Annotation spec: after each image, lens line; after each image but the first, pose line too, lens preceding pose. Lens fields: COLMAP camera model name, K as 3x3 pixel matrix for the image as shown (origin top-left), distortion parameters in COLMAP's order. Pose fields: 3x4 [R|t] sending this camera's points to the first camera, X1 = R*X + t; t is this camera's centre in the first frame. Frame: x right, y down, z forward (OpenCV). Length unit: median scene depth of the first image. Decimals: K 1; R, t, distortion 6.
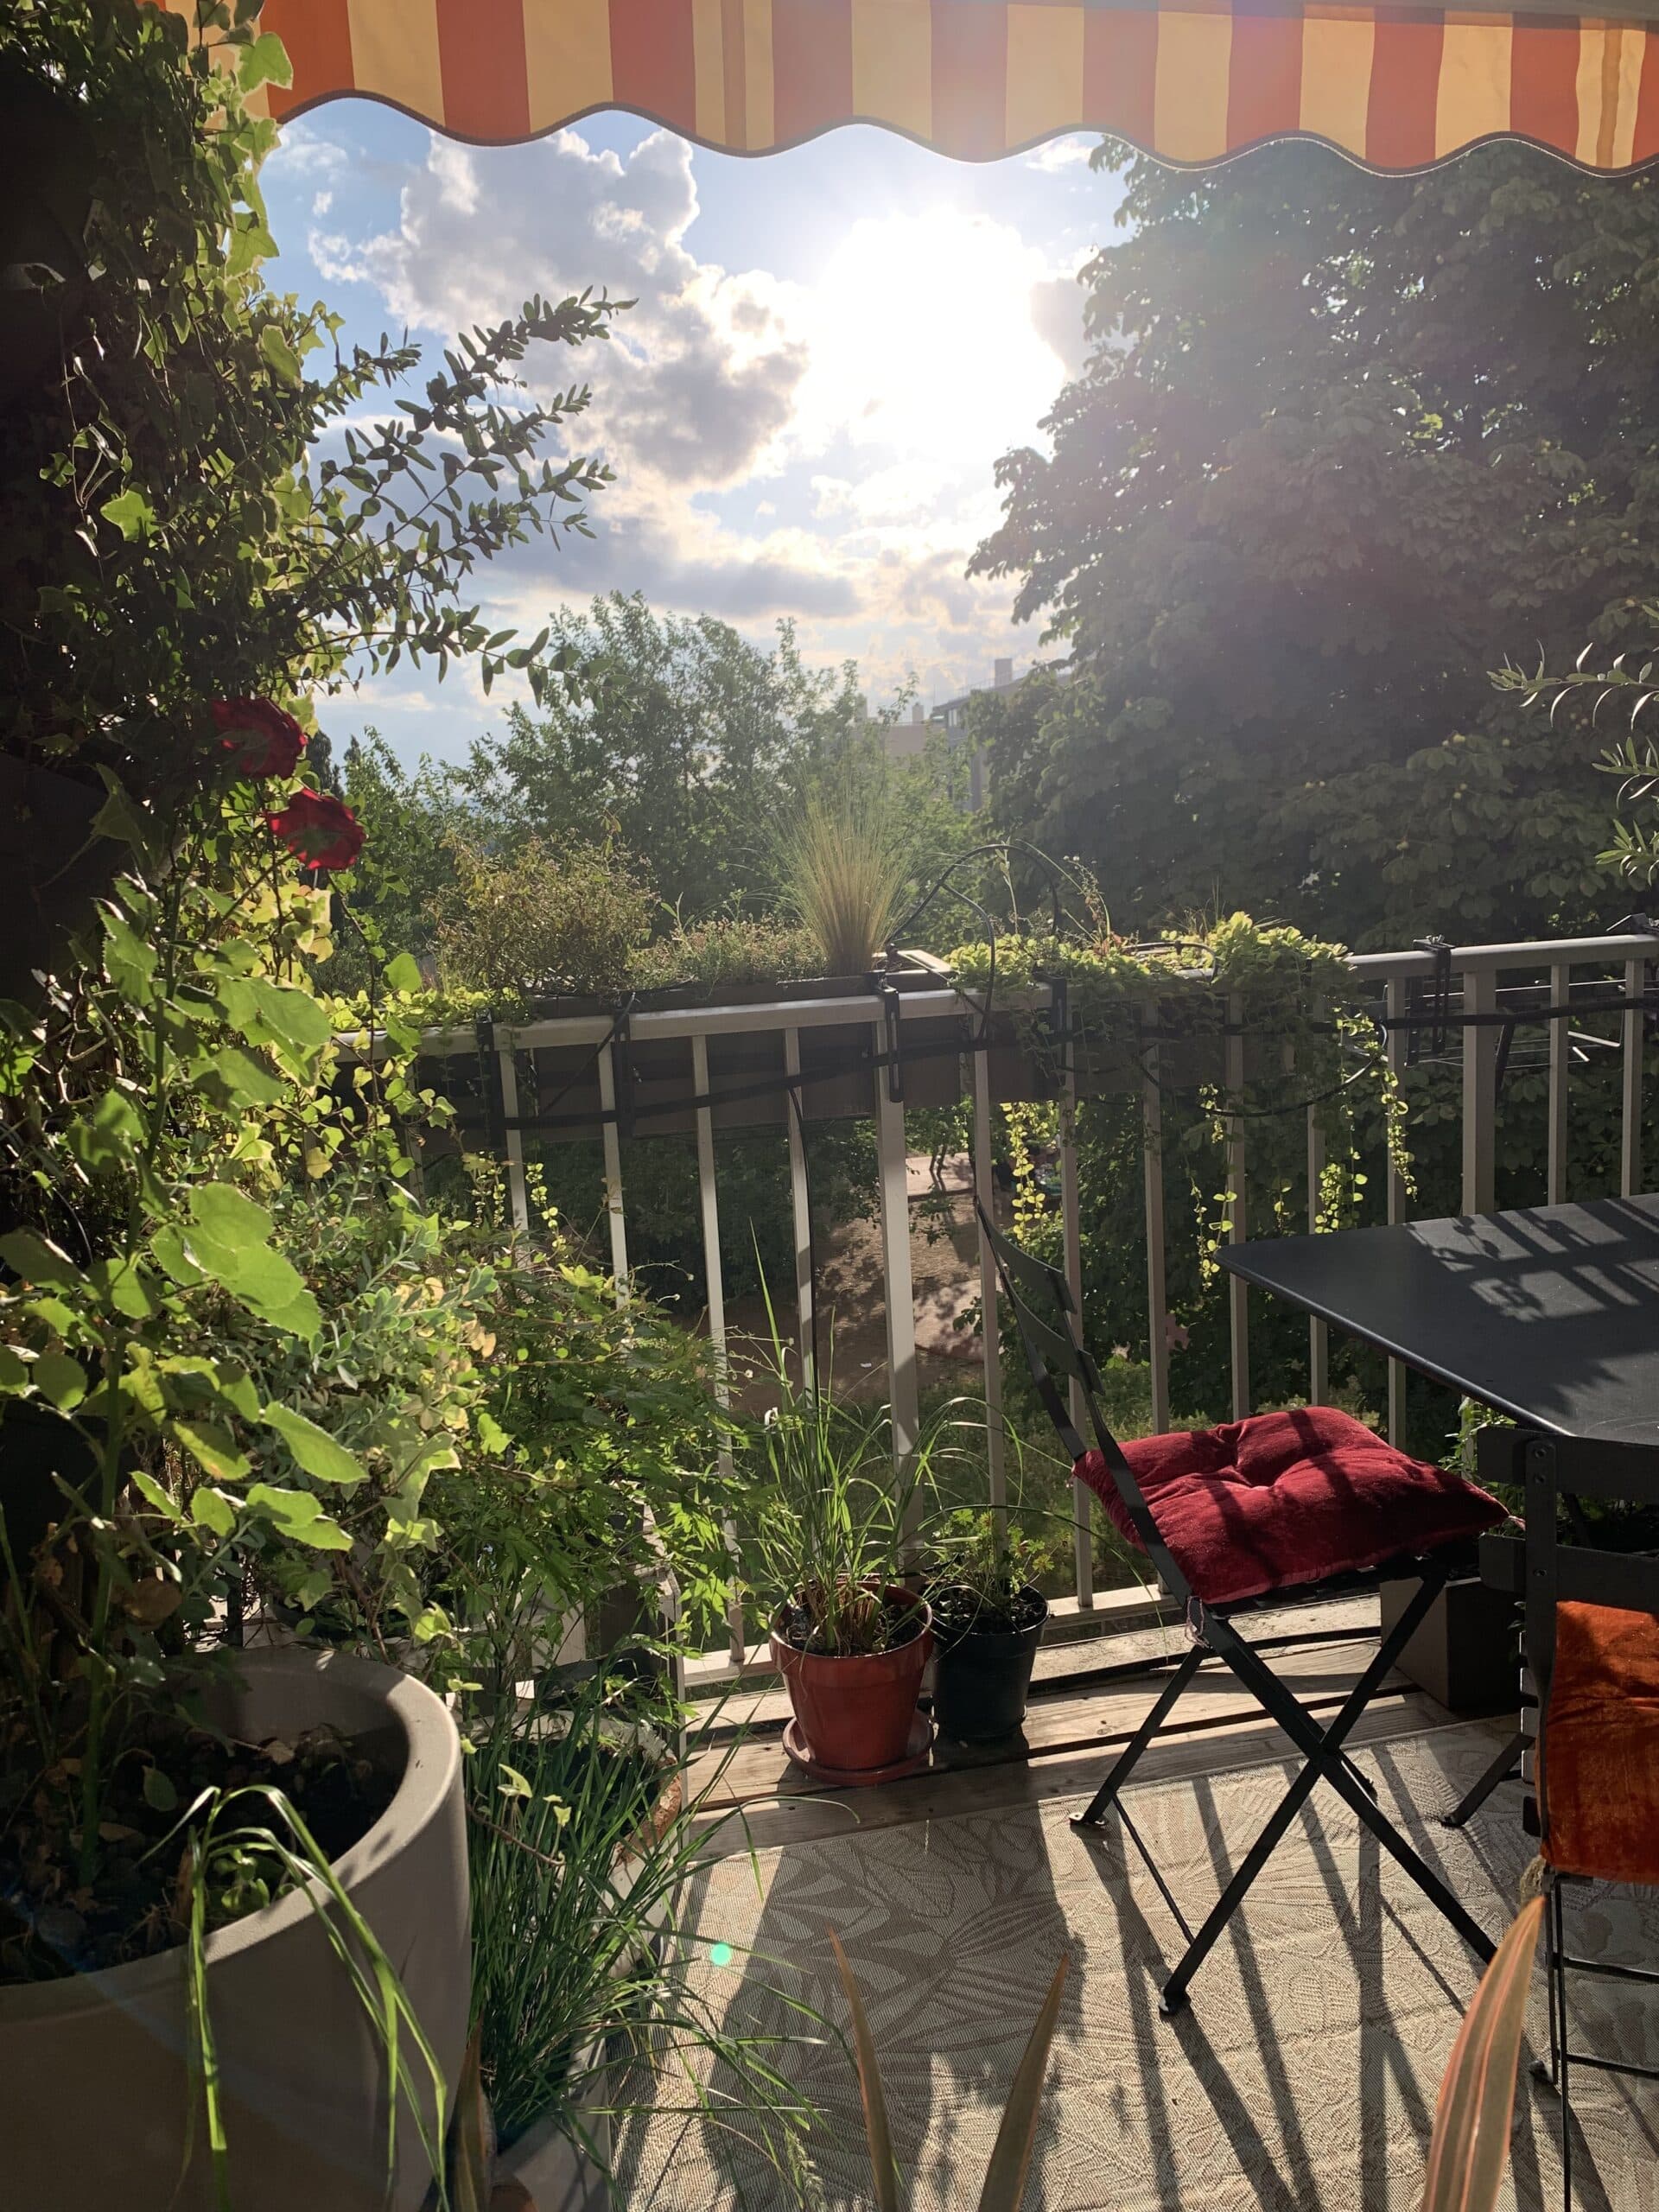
lens RADIAL K [[1684.9, 0, 822.8], [0, 1684.9, 1115.8], [0, 0, 1]] dist [0.011302, -0.000274]
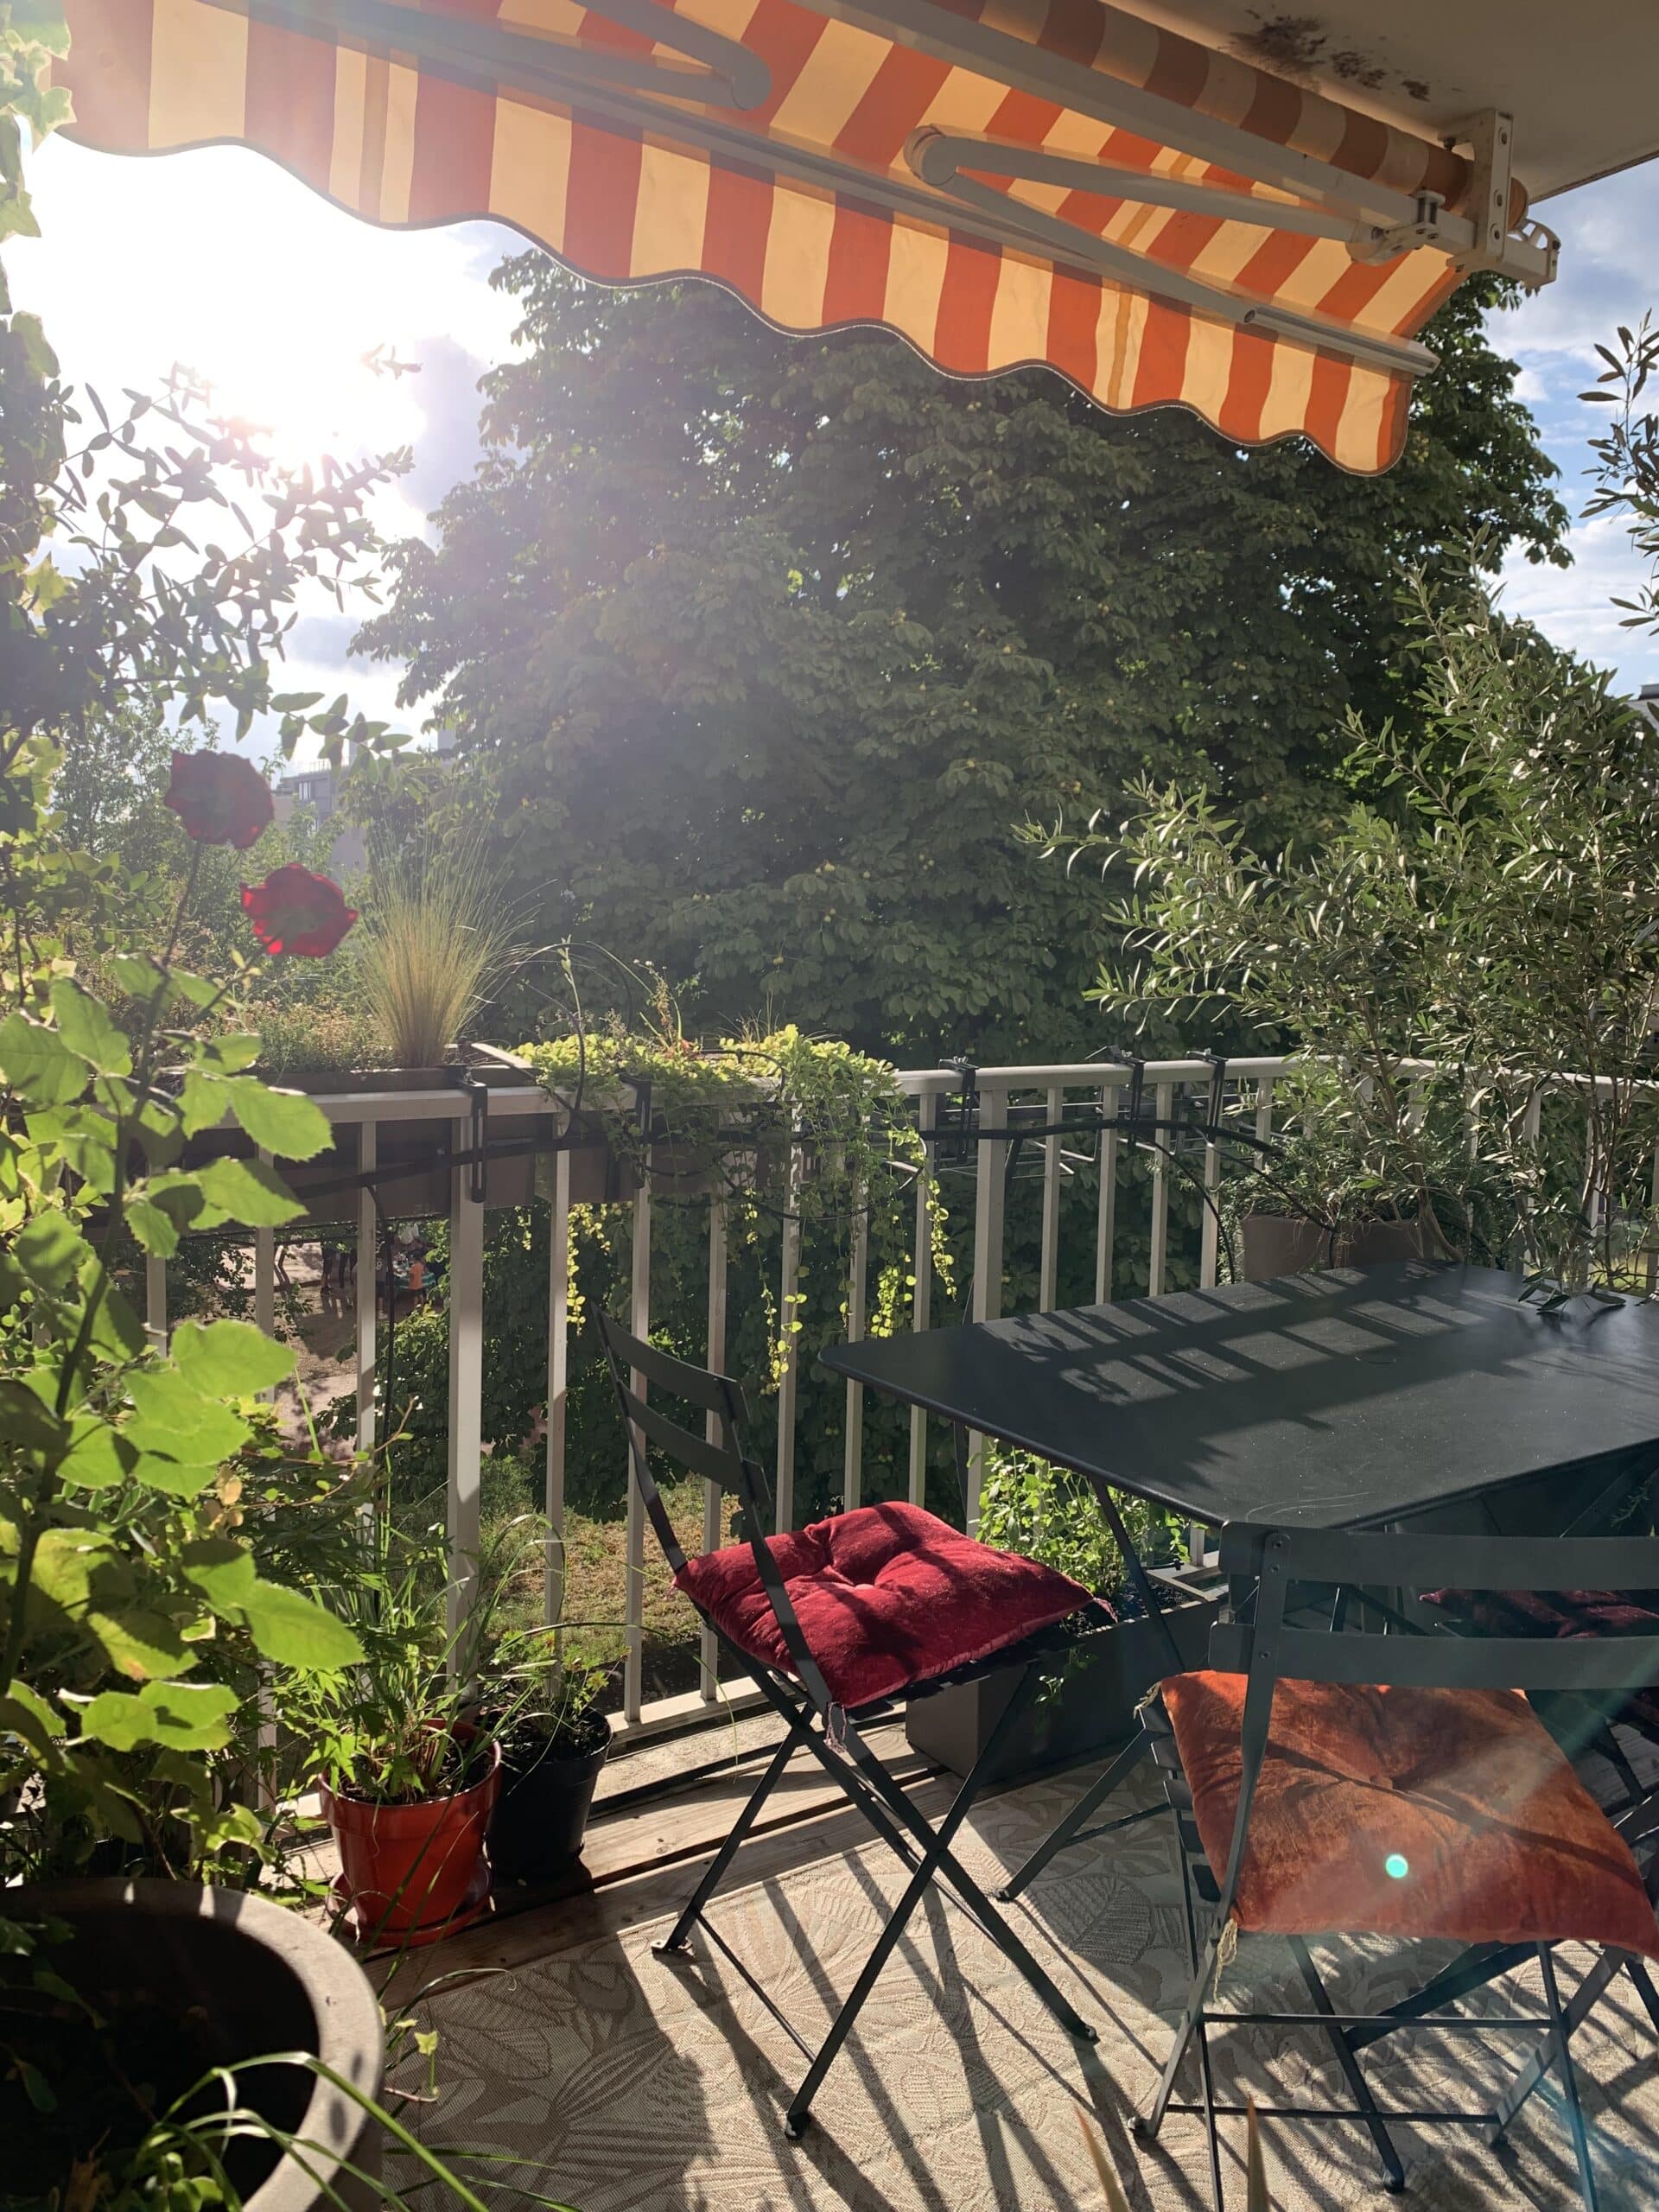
lens RADIAL K [[1676.4, 0, 820.6], [0, 1676.4, 1092.8], [0, 0, 1]] dist [0.022948, -0.005725]
pose [[0.924740, 0.041751, 0.378301, -0.145081], [-0.016393, 0.997412, -0.070007, -0.006613], [-0.380245, 0.058537, 0.923031, 0.039570]]
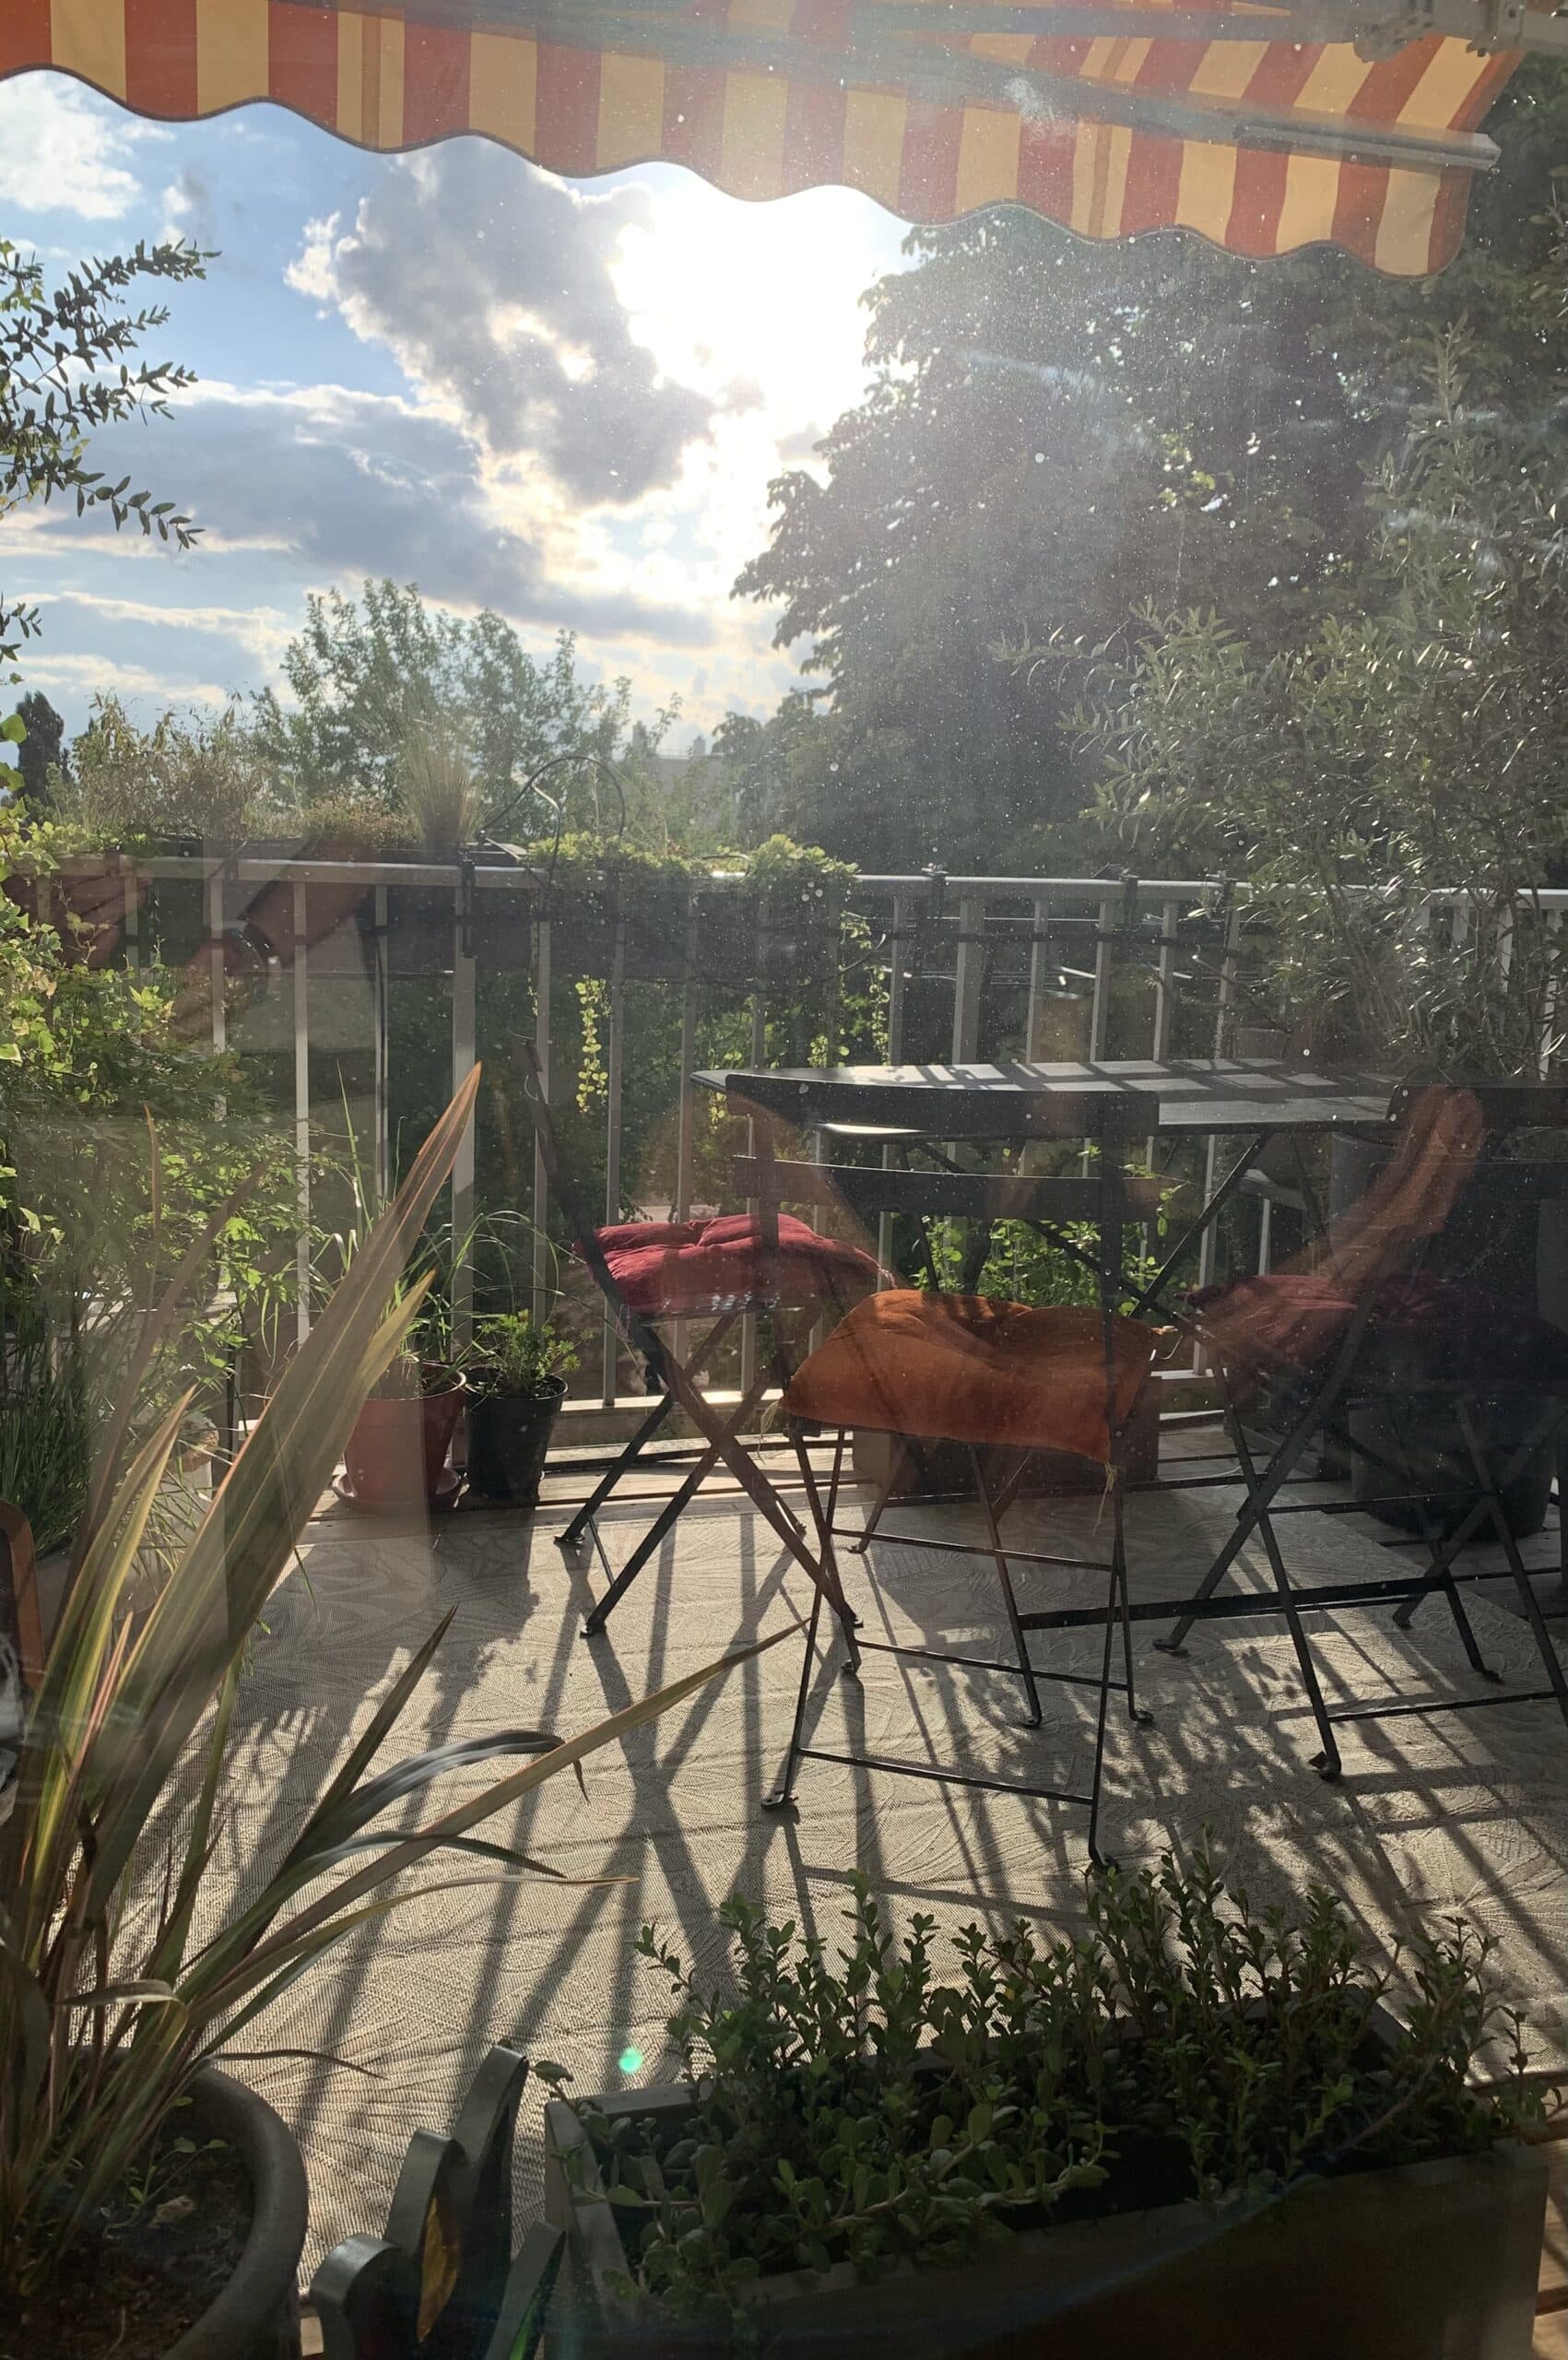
lens RADIAL K [[1808.8, 0, 693.7], [0, 1808.8, 1189.3], [0, 0, 1]] dist [0.010786, -0.008470]
pose [[0.995389, 0.070147, 0.065416, 0.136324], [-0.070413, 0.997516, 0.001768, 0.147547], [-0.065130, -0.006366, 0.997856, -0.299144]]
